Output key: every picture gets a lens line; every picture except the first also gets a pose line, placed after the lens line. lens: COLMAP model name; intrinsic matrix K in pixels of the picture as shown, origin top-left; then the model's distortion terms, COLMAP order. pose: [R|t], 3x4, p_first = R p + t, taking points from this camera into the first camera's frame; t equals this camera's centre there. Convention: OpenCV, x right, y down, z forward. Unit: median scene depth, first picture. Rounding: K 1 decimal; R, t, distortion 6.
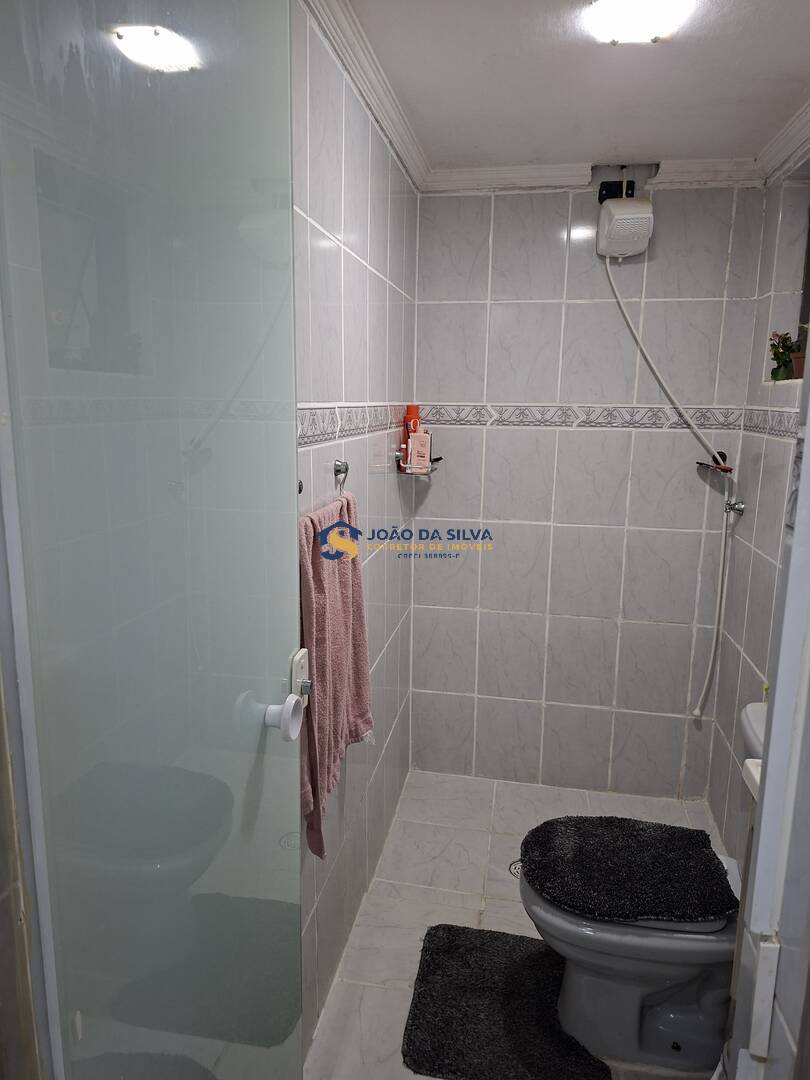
lens RADIAL K [[743.0, 0, 400.8], [0, 743.0, 546.6], [0, 0, 1]] dist [0.091542, -0.110836]
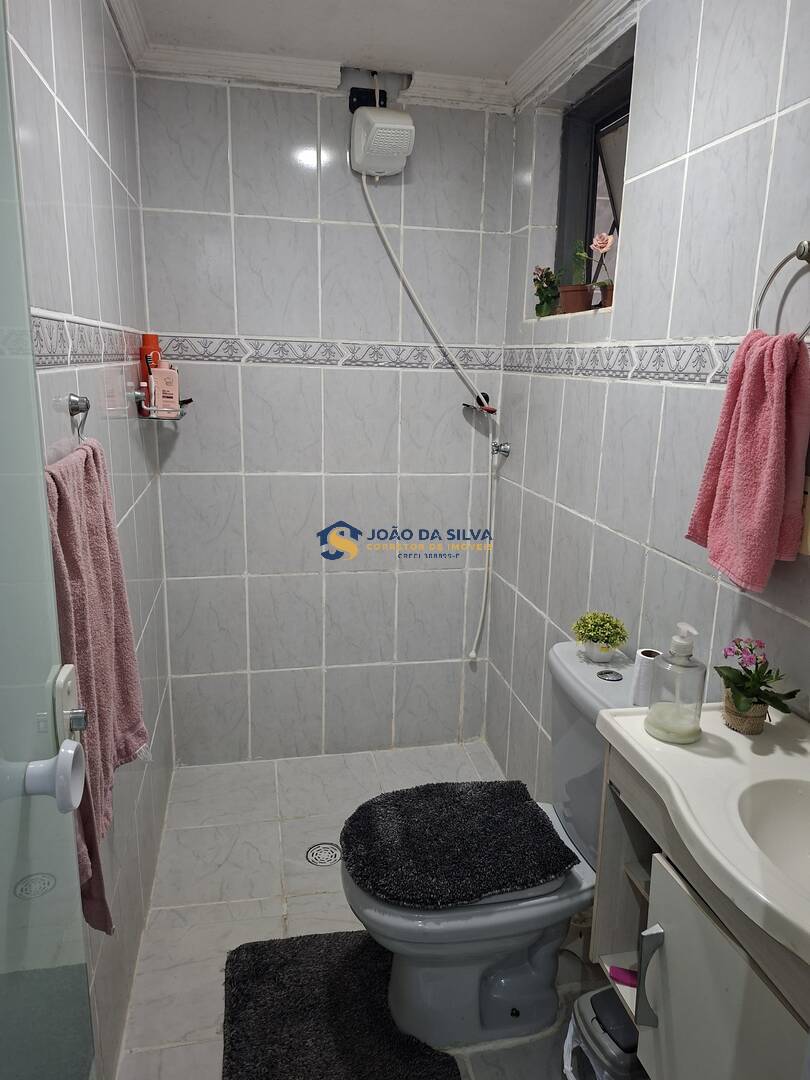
lens RADIAL K [[743.0, 0, 410.6], [0, 743.0, 539.3], [0, 0, 1]] dist [0.091542, -0.110836]
pose [[0.925975, -0.079145, 0.369196, -0.042867], [0.060893, 0.996288, 0.060853, 0.000607], [-0.372642, -0.033867, 0.927357, 0.125826]]
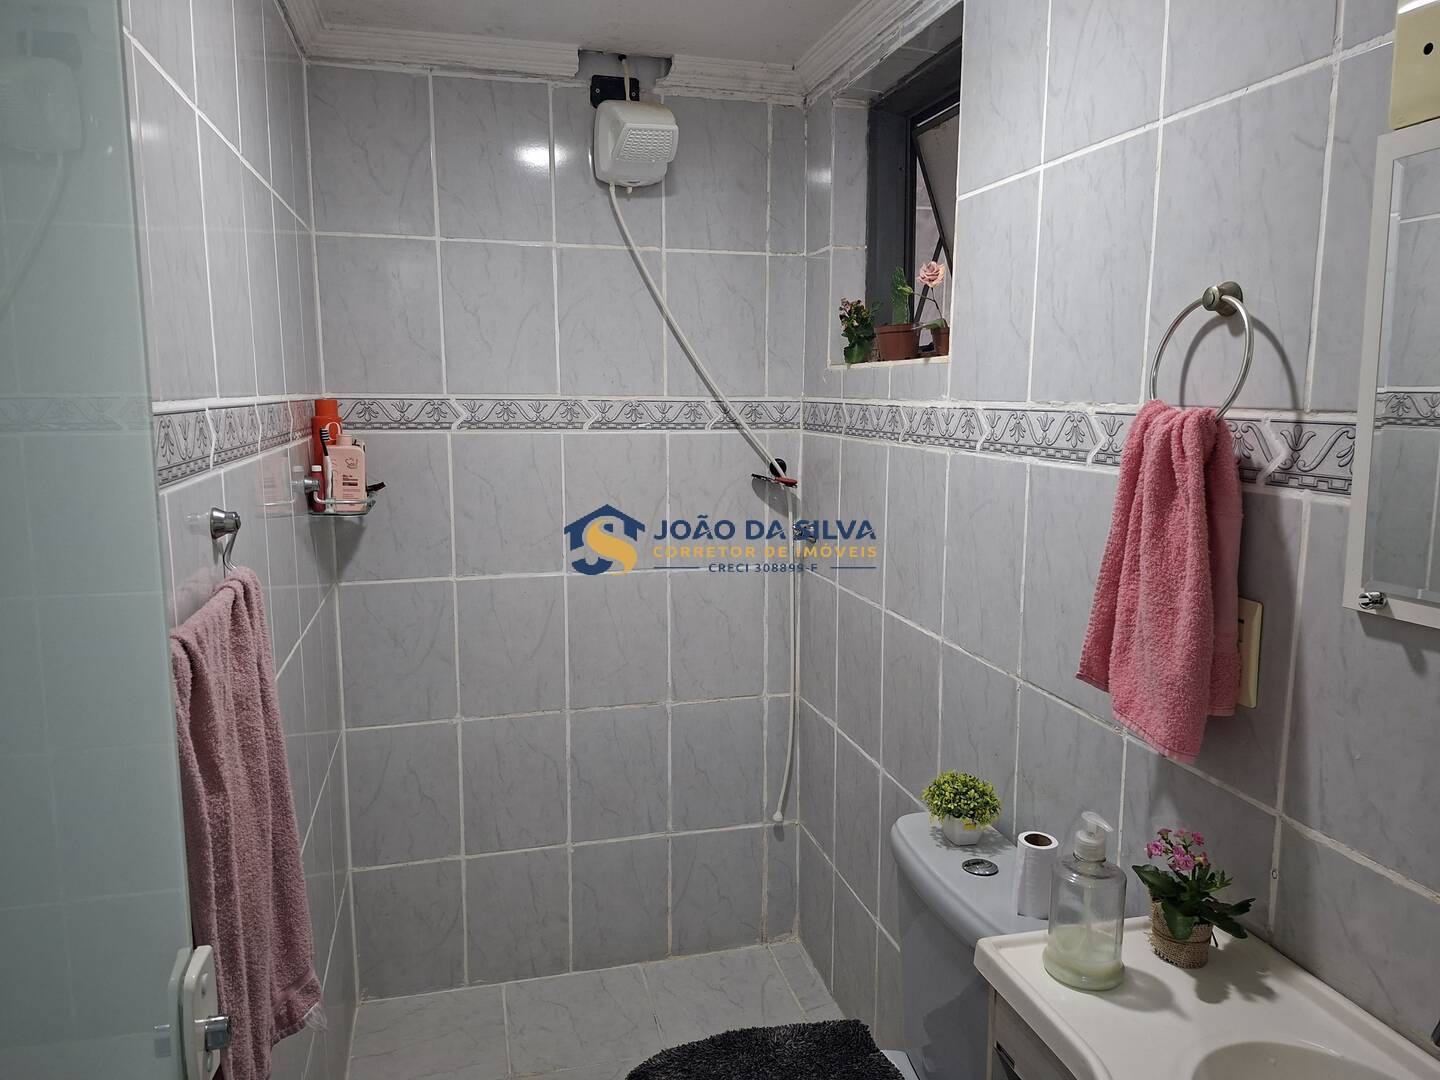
lens RADIAL K [[990.7, 0, 715.0], [0, 990.7, 535.2], [0, 0, 1]] dist [0.091542, -0.110836]
pose [[0.907999, -0.072499, 0.412652, -0.041173], [0.091640, 0.995433, -0.026755, -0.032199], [-0.408828, 0.062109, 0.910496, 0.149928]]
